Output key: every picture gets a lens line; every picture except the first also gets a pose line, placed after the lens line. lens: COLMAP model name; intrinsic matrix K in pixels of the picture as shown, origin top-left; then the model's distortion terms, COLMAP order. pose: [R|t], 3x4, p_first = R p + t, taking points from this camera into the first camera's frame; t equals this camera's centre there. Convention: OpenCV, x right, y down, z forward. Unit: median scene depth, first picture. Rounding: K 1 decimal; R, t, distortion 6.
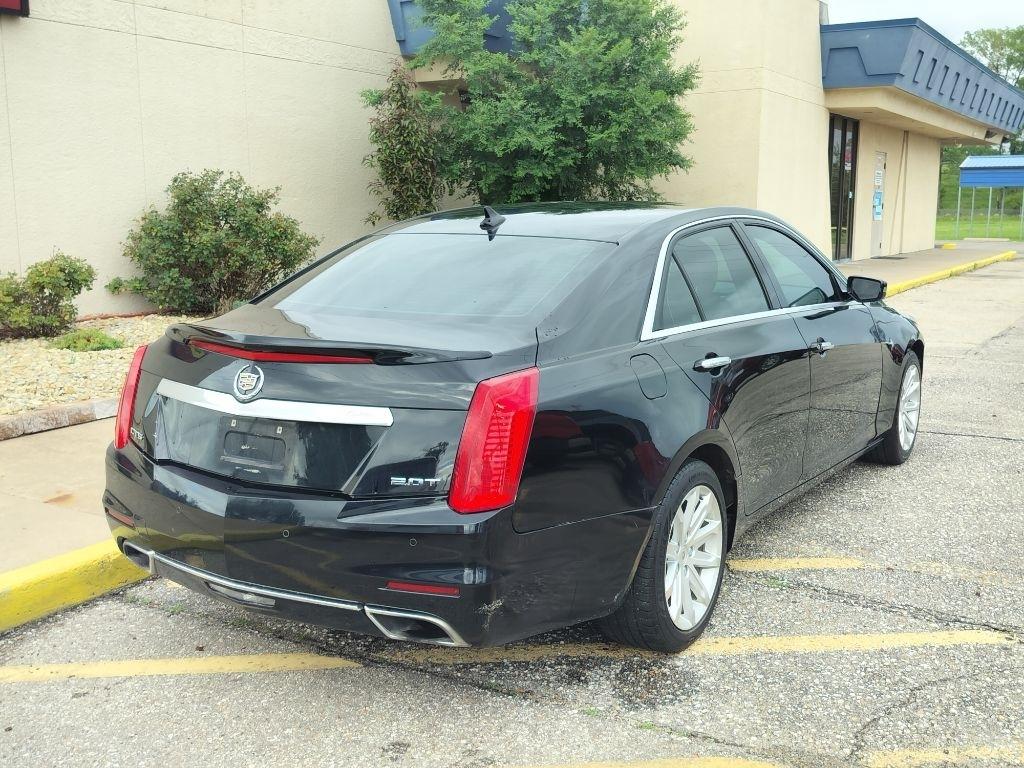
lens RADIAL K [[1078.5, 0, 515.6], [0, 1078.5, 388.8], [0, 0, 1]] dist [0.091957, -0.163449]
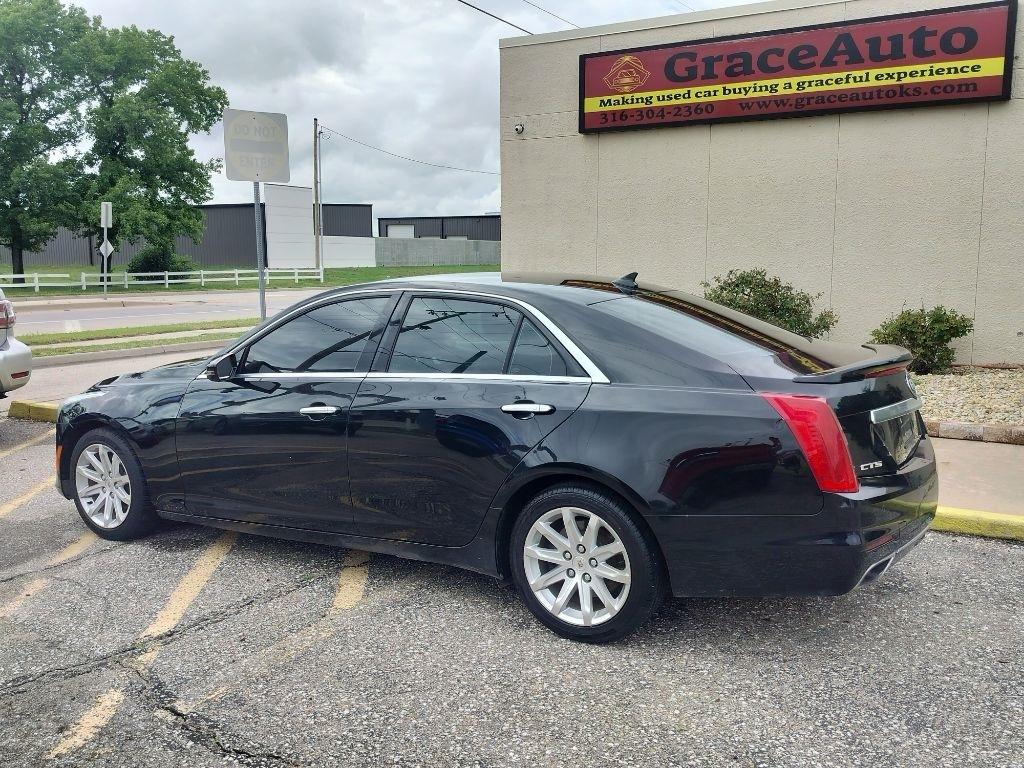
lens RADIAL K [[918.4, 0, 518.7], [0, 918.4, 387.4], [0, 0, 1]] dist [0.078656, -0.120035]
pose [[0.006348, 0.143964, -0.989563, 0.568683], [-0.163906, 0.976349, 0.140990, -0.101754], [0.986456, 0.161300, 0.029795, 0.524751]]
